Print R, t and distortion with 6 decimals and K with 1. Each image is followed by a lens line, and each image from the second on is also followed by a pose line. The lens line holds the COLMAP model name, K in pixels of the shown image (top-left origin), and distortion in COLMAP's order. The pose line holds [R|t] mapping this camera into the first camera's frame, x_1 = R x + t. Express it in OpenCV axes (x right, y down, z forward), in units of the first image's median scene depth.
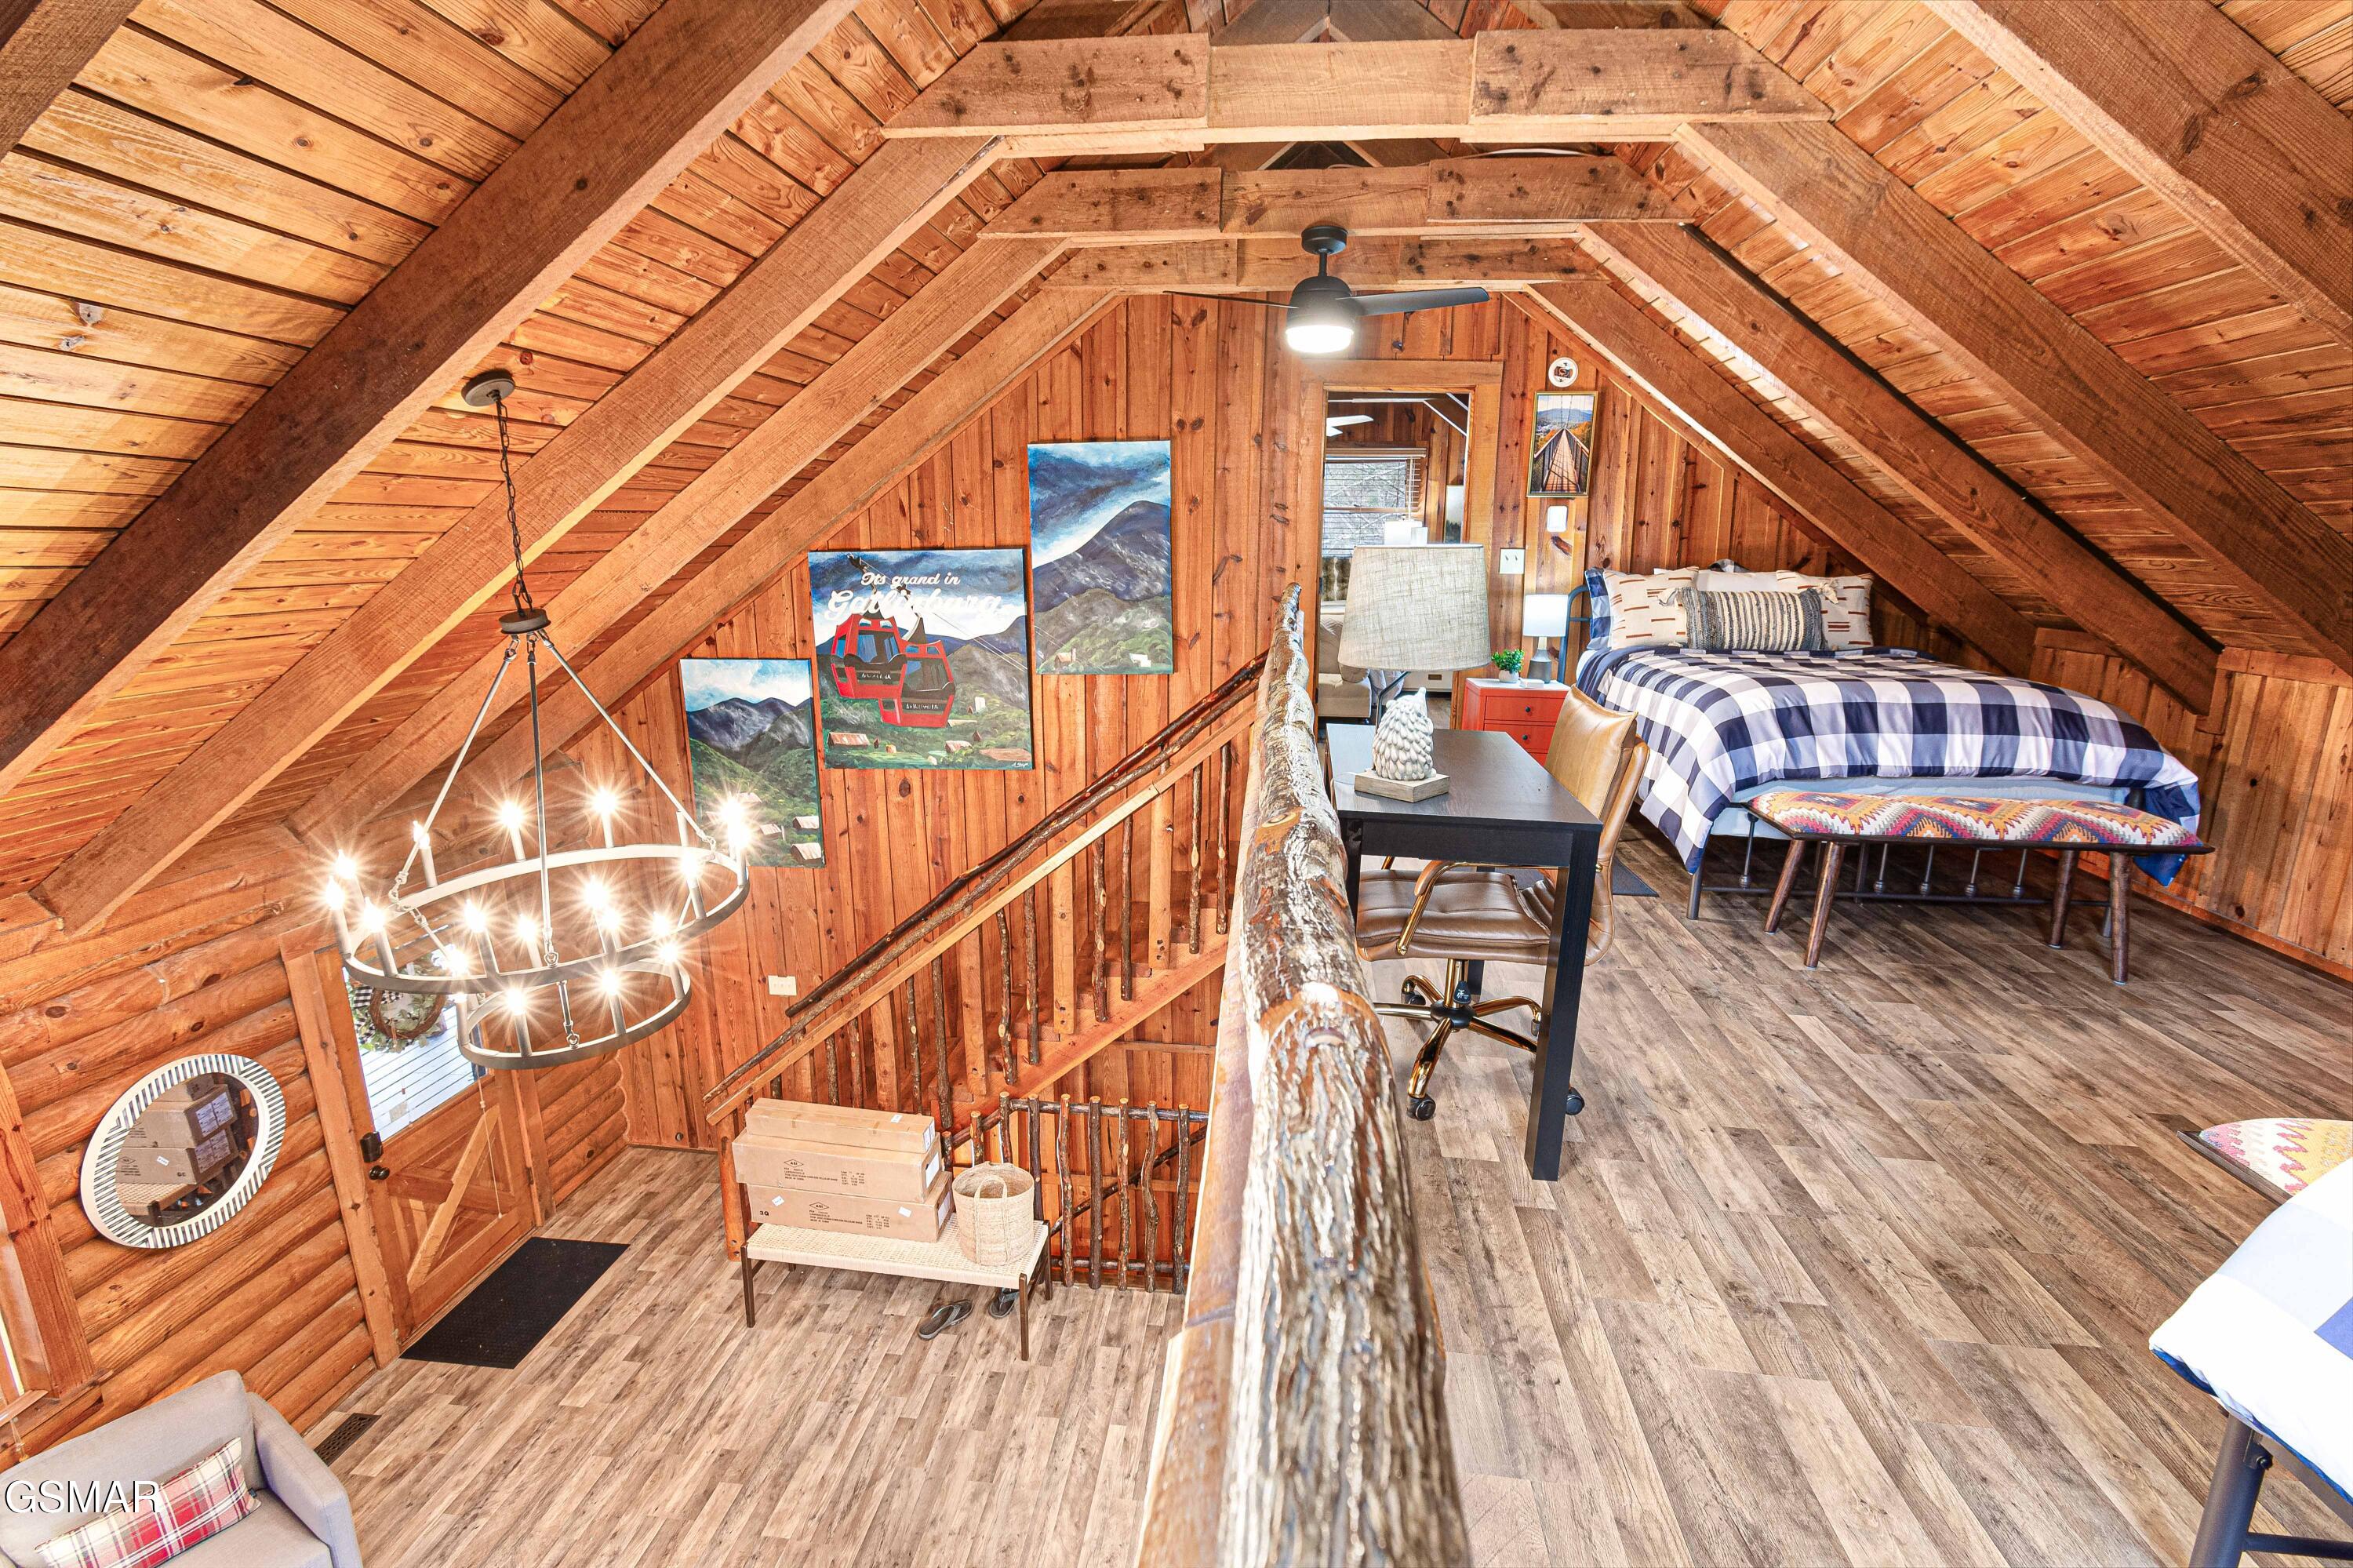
lens RADIAL K [[1031.7, 0, 1179.4], [0, 1031.7, 785.1], [0, 0, 1]] dist [0.003167, -0.001540]
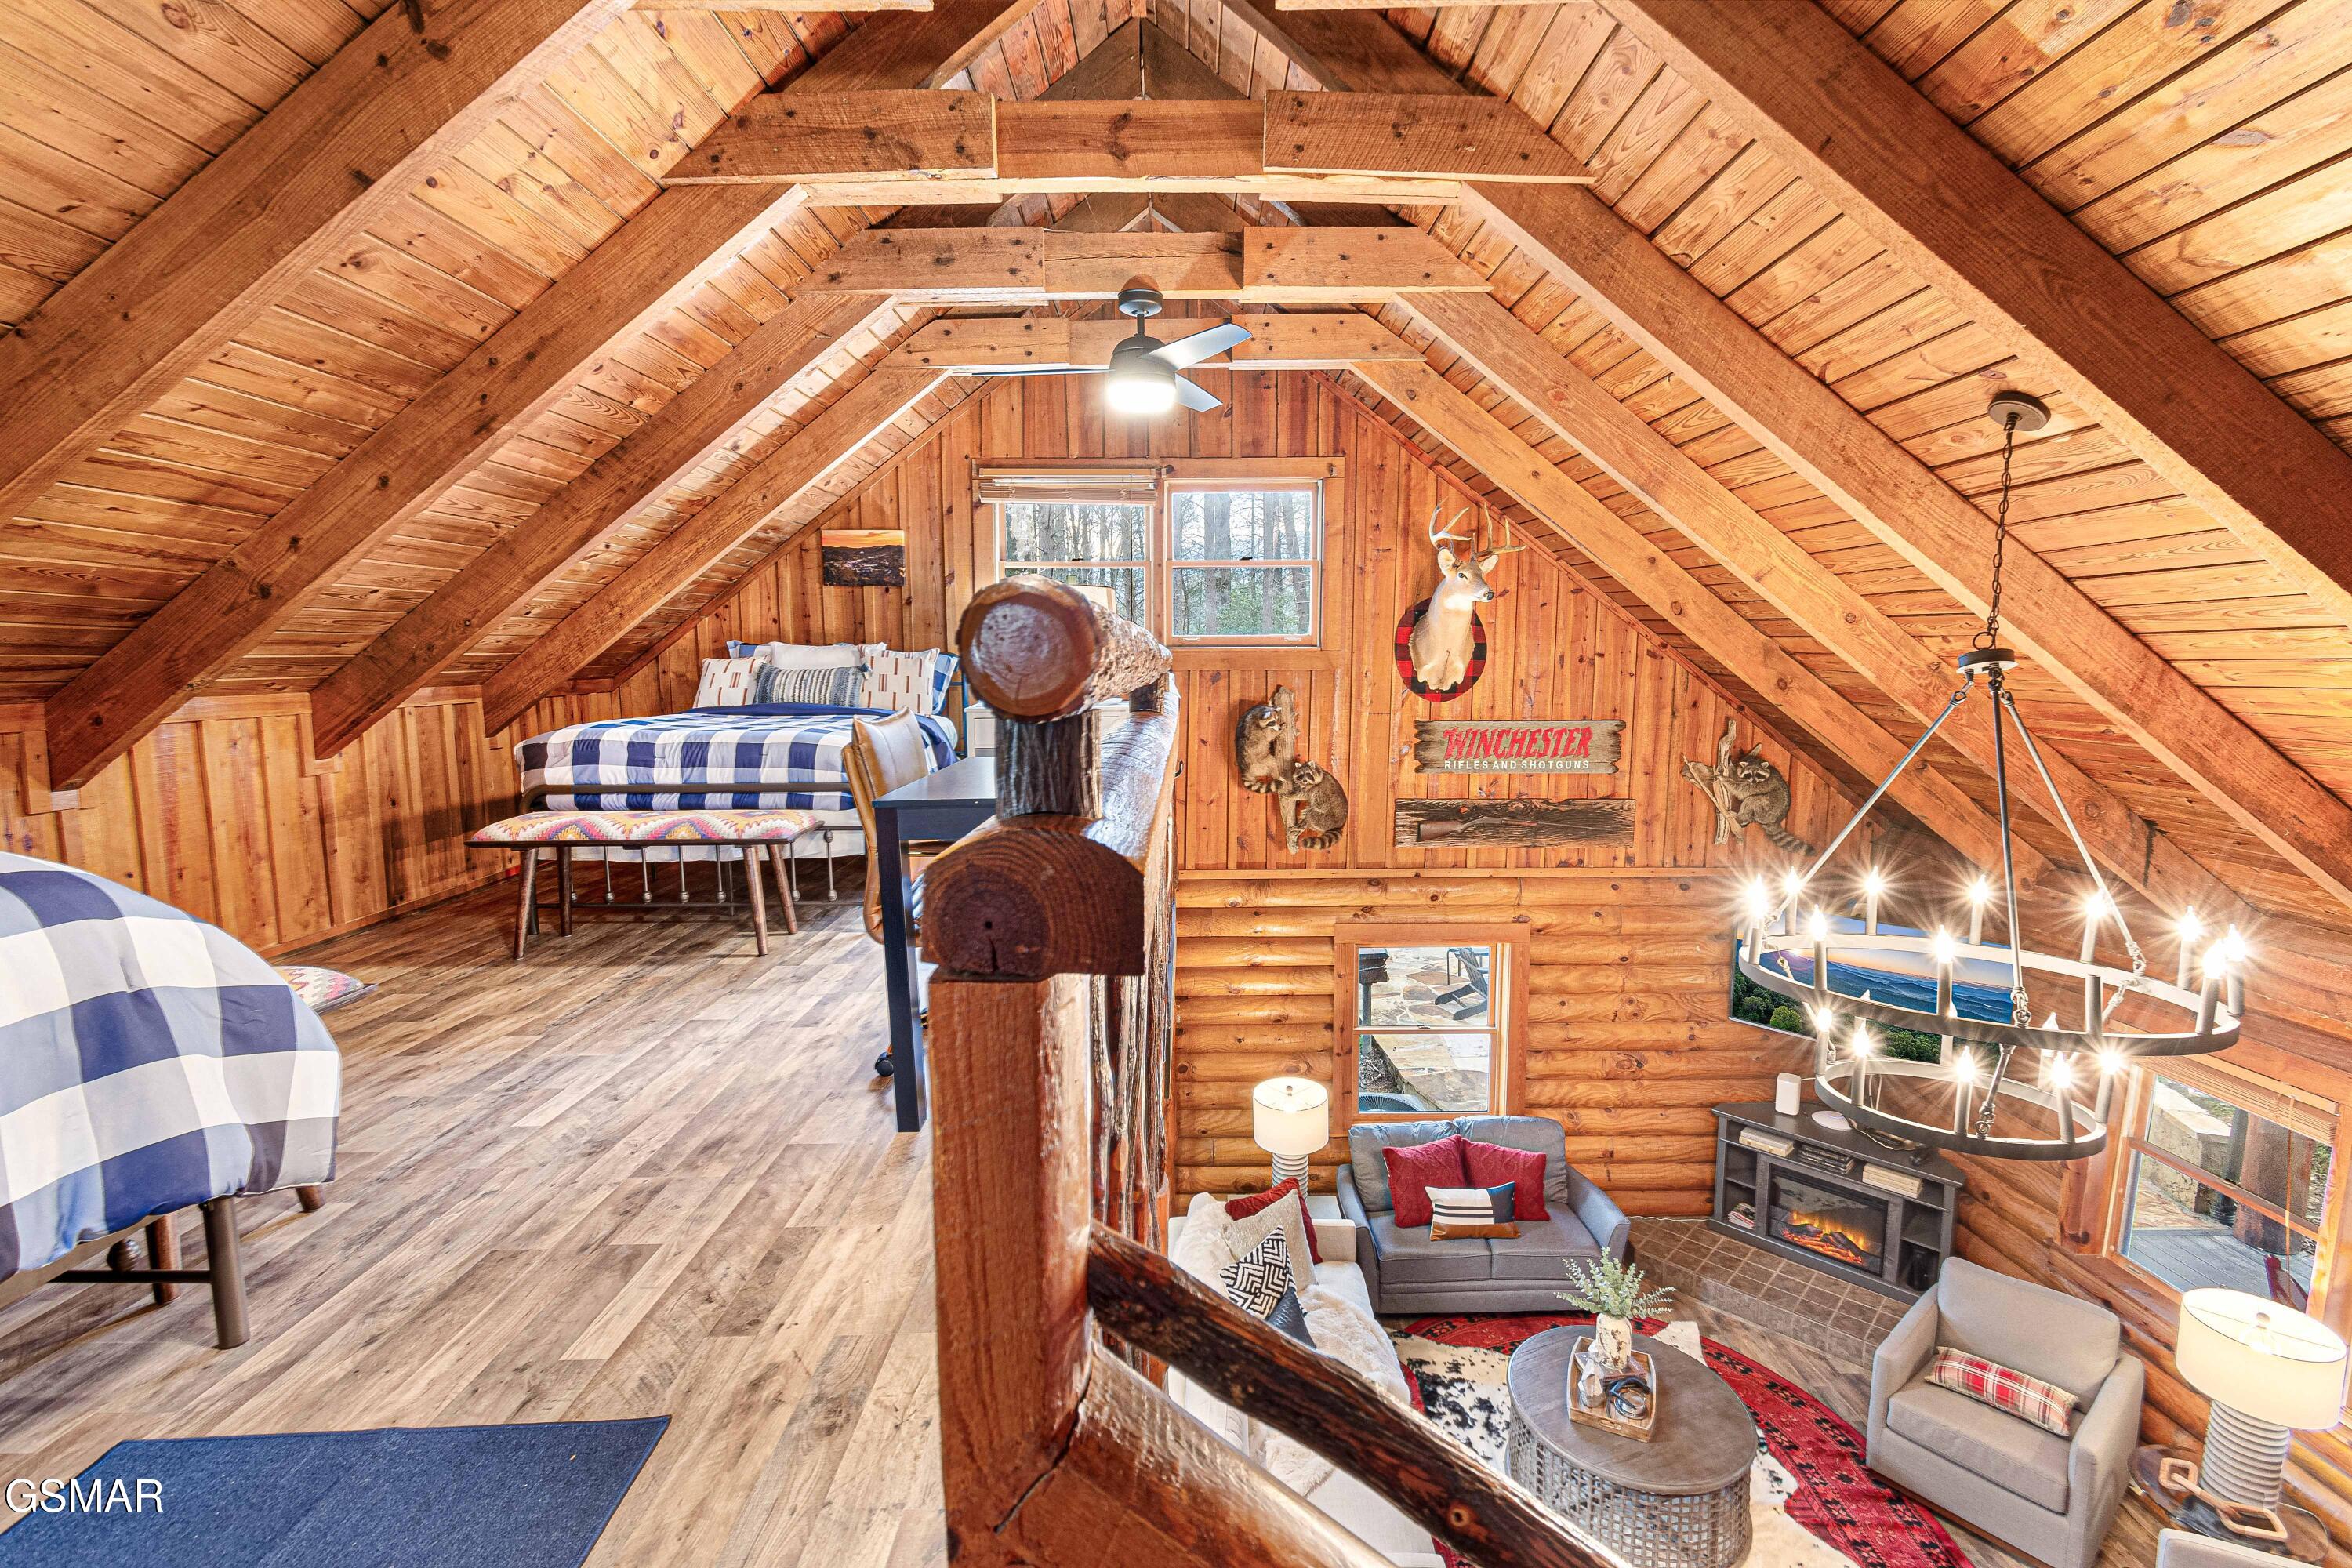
lens RADIAL K [[1031.2, 0, 1174.1], [0, 1031.2, 786.0], [0, 0, 1]] dist [0.003167, -0.001540]
pose [[-0.993889, 0.003422, -0.110330, 0.175746], [-0.034116, 0.941061, 0.336512, -0.320571], [0.104979, 0.338220, -0.935193, 1.703433]]
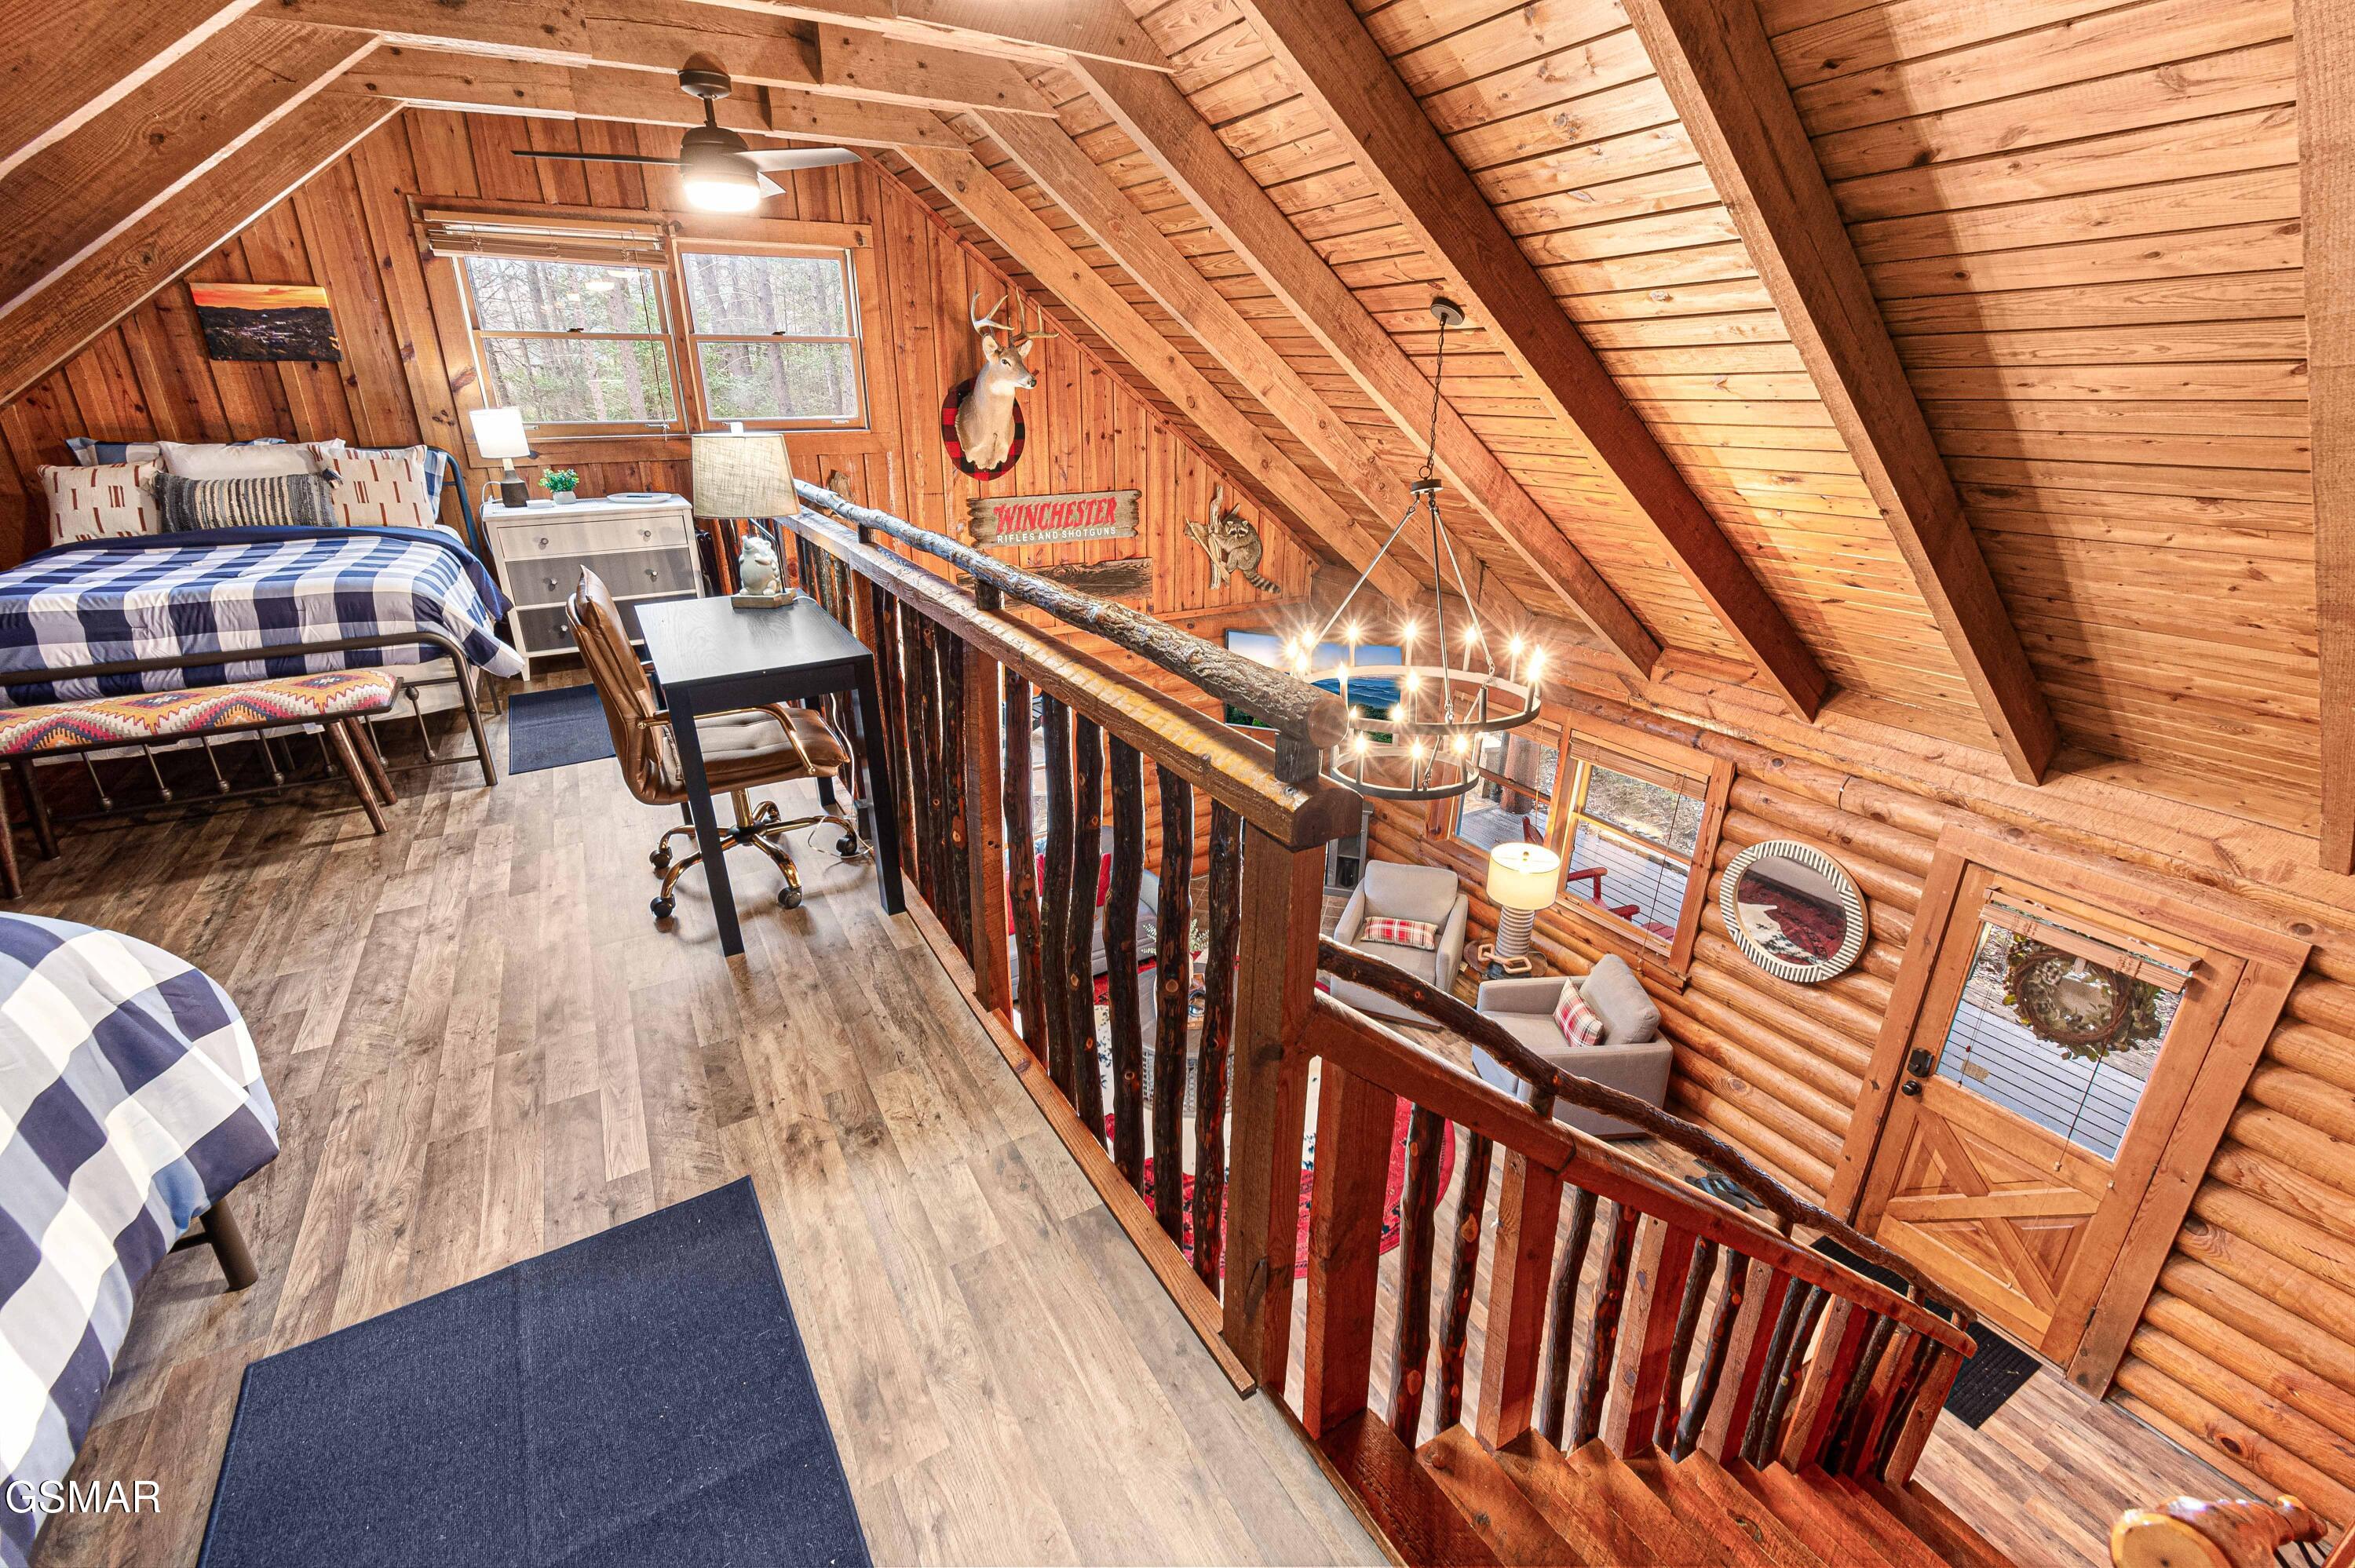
lens RADIAL K [[1032.4, 0, 1173.3], [0, 1032.4, 796.4], [0, 0, 1]] dist [0.003167, -0.001540]
pose [[-0.808430, 0.214065, -0.548286, 0.449077], [-0.138893, 0.835833, 0.531124, -0.464612], [0.571970, 0.505530, -0.645980, 1.786491]]
